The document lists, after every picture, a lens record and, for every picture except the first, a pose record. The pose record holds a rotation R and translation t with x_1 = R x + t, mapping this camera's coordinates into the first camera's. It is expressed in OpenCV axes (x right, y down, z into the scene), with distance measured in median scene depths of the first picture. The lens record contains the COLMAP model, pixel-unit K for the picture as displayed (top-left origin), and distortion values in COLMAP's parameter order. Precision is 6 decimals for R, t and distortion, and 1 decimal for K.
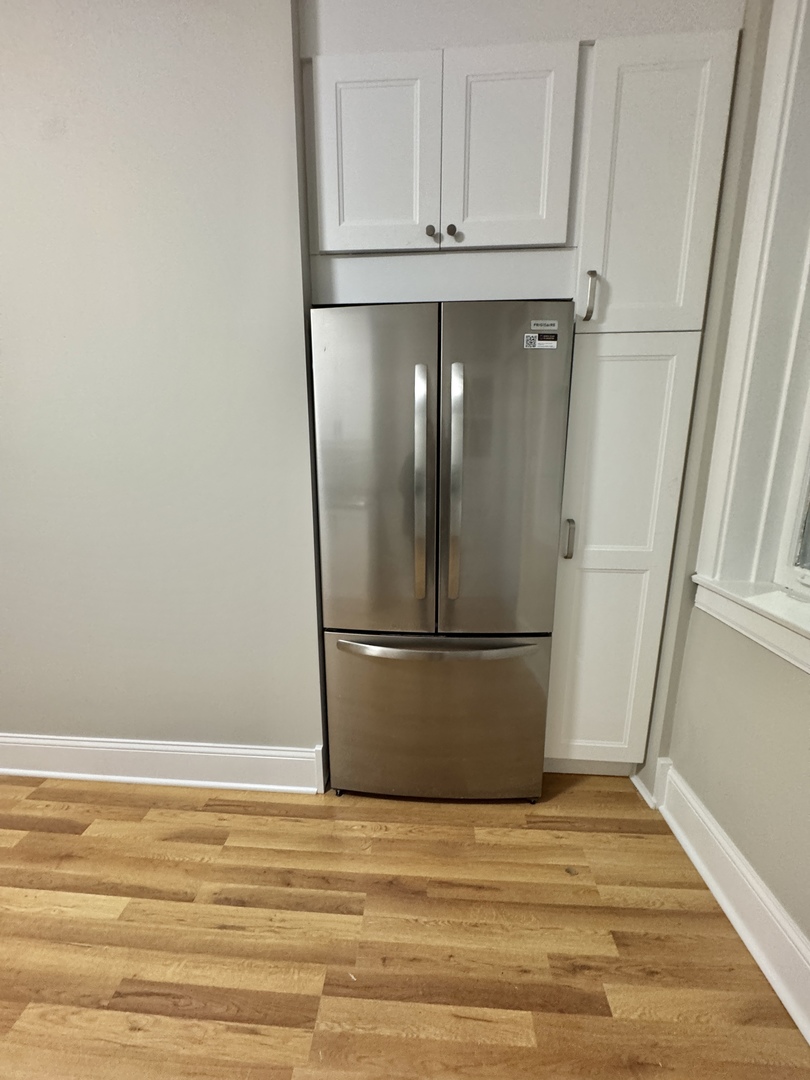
lens RADIAL K [[430.3, 0, 406.3], [0, 430.3, 540.8], [0, 0, 1]] dist [0.000615, -0.000560]
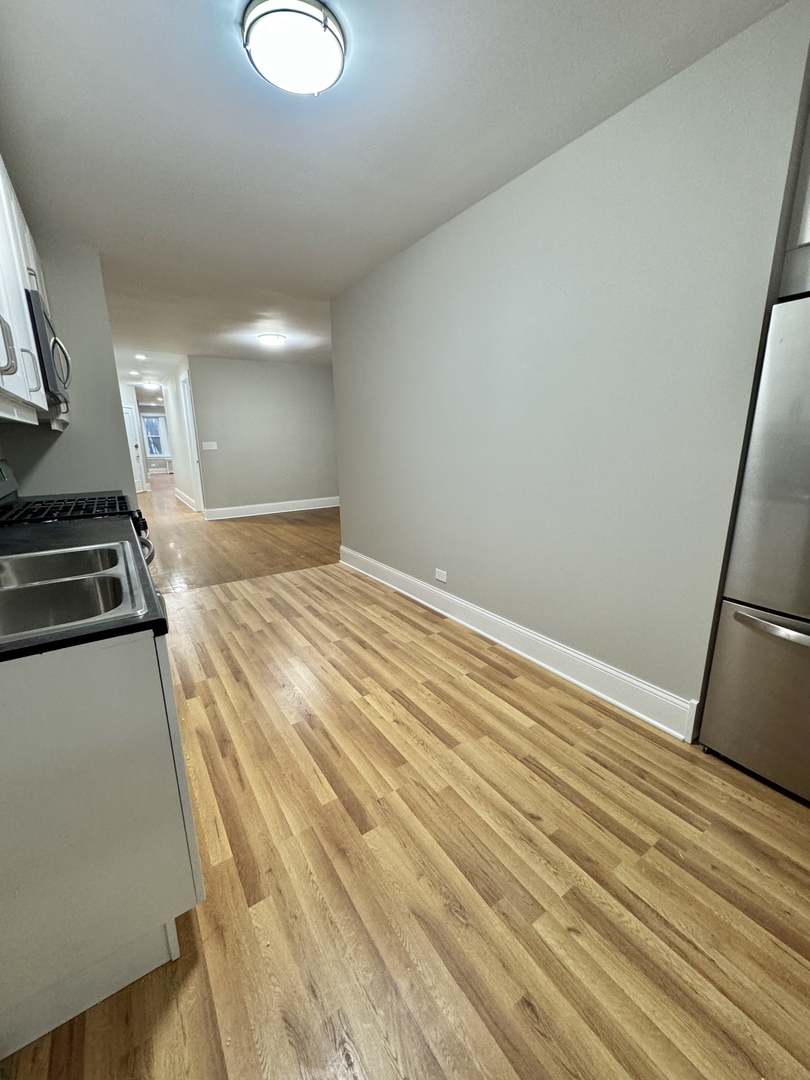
lens RADIAL K [[430.3, 0, 406.4], [0, 430.3, 541.8], [0, 0, 1]] dist [0.000615, -0.000560]
pose [[0.613338, 0.180641, -0.768886, 0.143597], [-0.152067, 0.982289, 0.109475, 0.075591], [0.775043, 0.049777, 0.629945, -0.359085]]
